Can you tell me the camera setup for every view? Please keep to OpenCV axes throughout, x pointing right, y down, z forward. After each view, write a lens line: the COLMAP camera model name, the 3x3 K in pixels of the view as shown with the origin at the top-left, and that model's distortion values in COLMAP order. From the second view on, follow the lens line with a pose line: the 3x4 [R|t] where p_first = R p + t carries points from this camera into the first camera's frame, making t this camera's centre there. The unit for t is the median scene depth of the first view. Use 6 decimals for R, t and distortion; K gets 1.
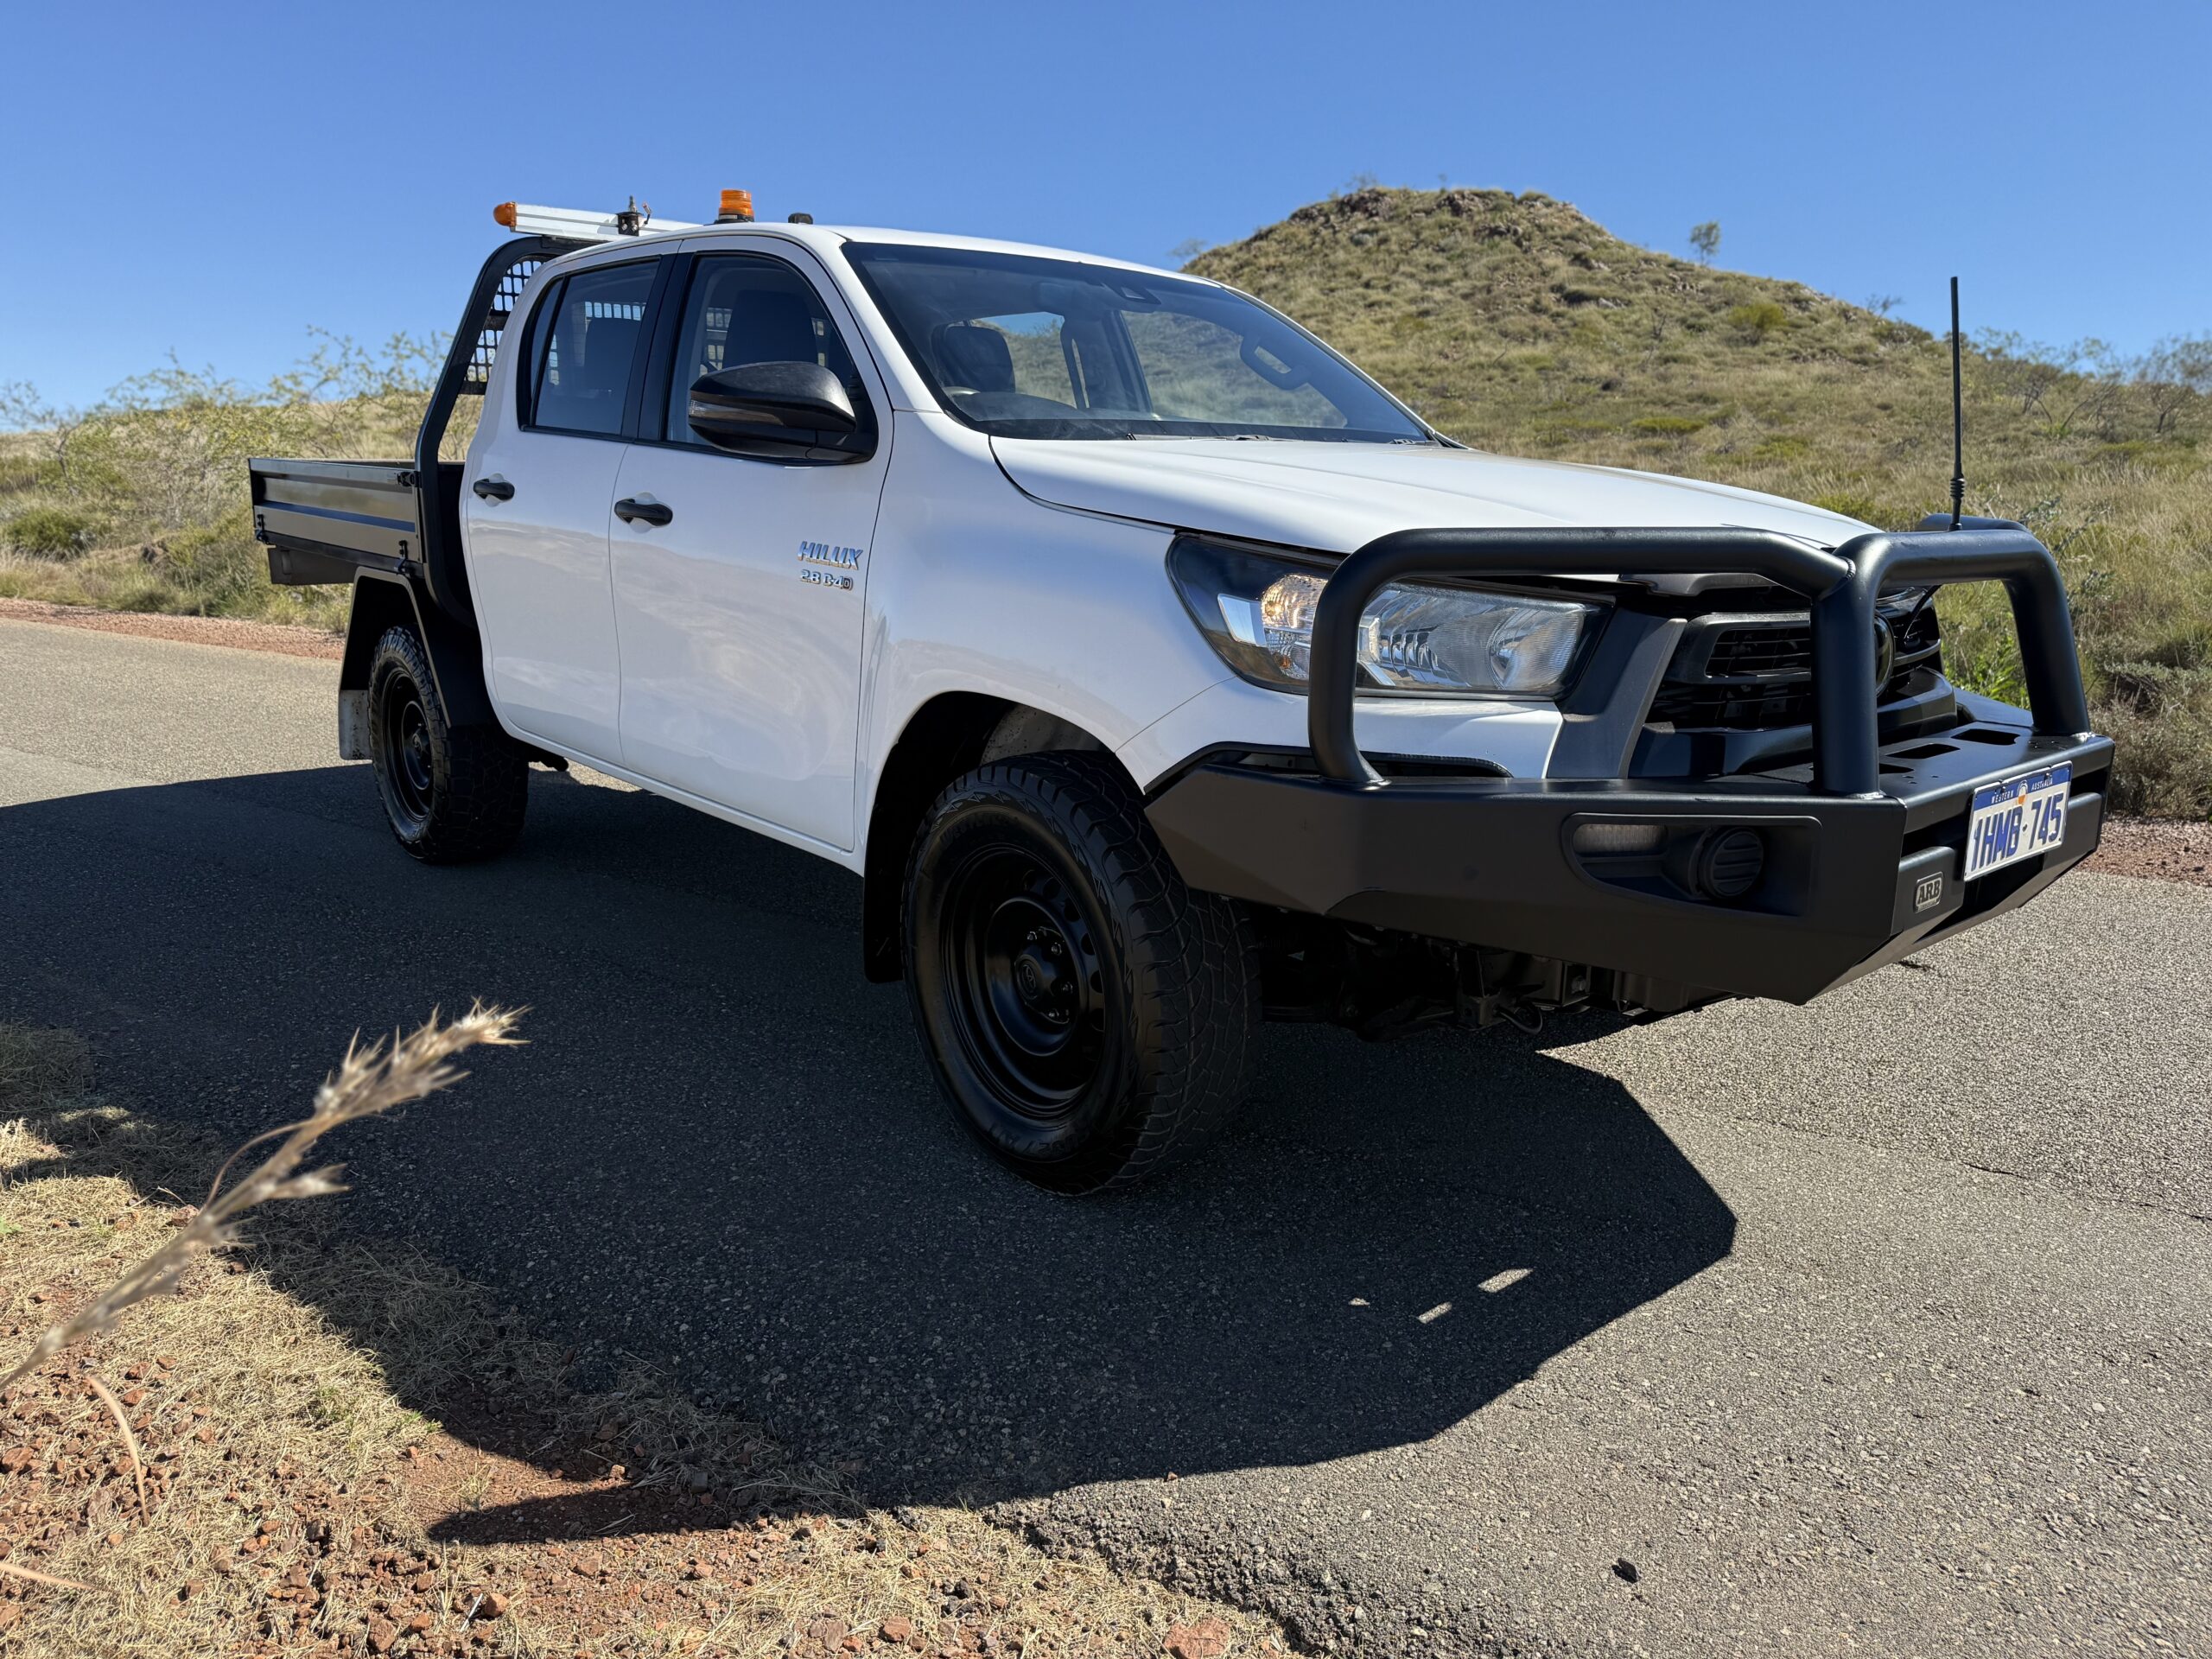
lens RADIAL K [[1560.7, 0, 1113.3], [0, 1560.7, 834.5], [0, 0, 1]] dist [-0.000273, -0.003096]
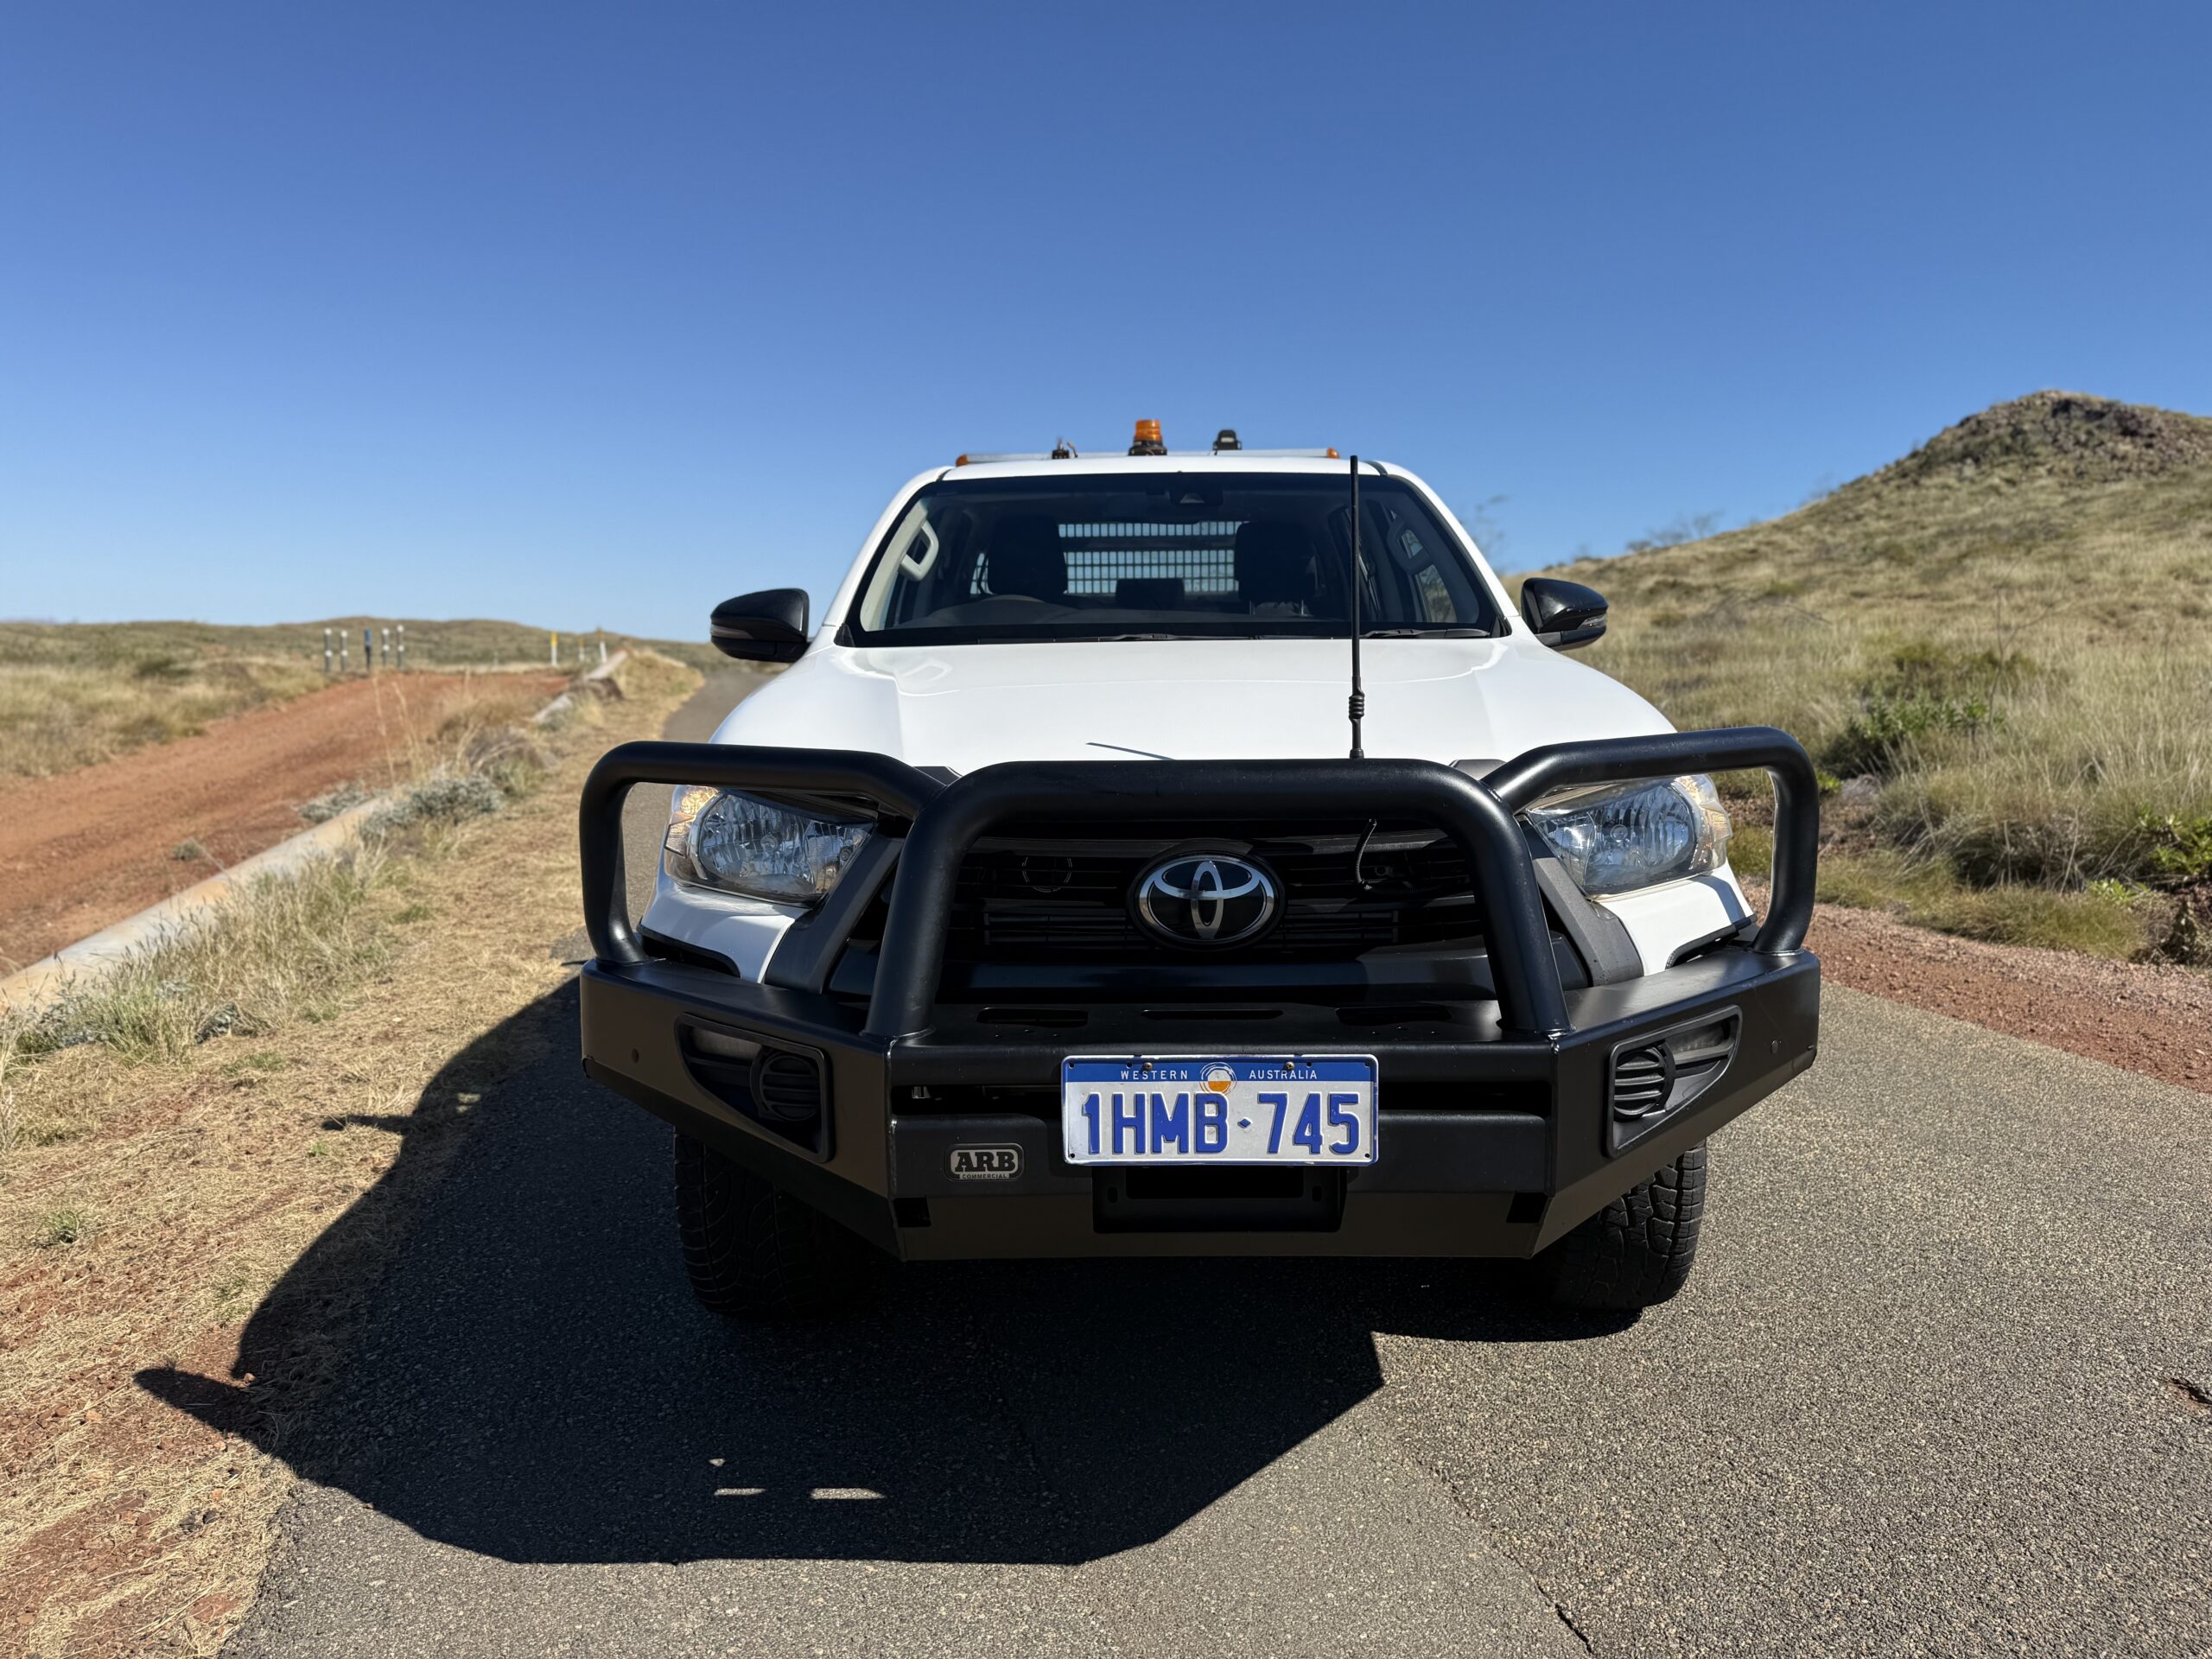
lens RADIAL K [[1560.7, 0, 1113.3], [0, 1560.7, 834.5], [0, 0, 1]] dist [-0.000273, -0.003096]
pose [[0.765370, 0.072418, -0.639503, 1.015757], [-0.139377, 0.988719, -0.054846, -0.096492], [0.628317, 0.131109, 0.766830, 0.307949]]
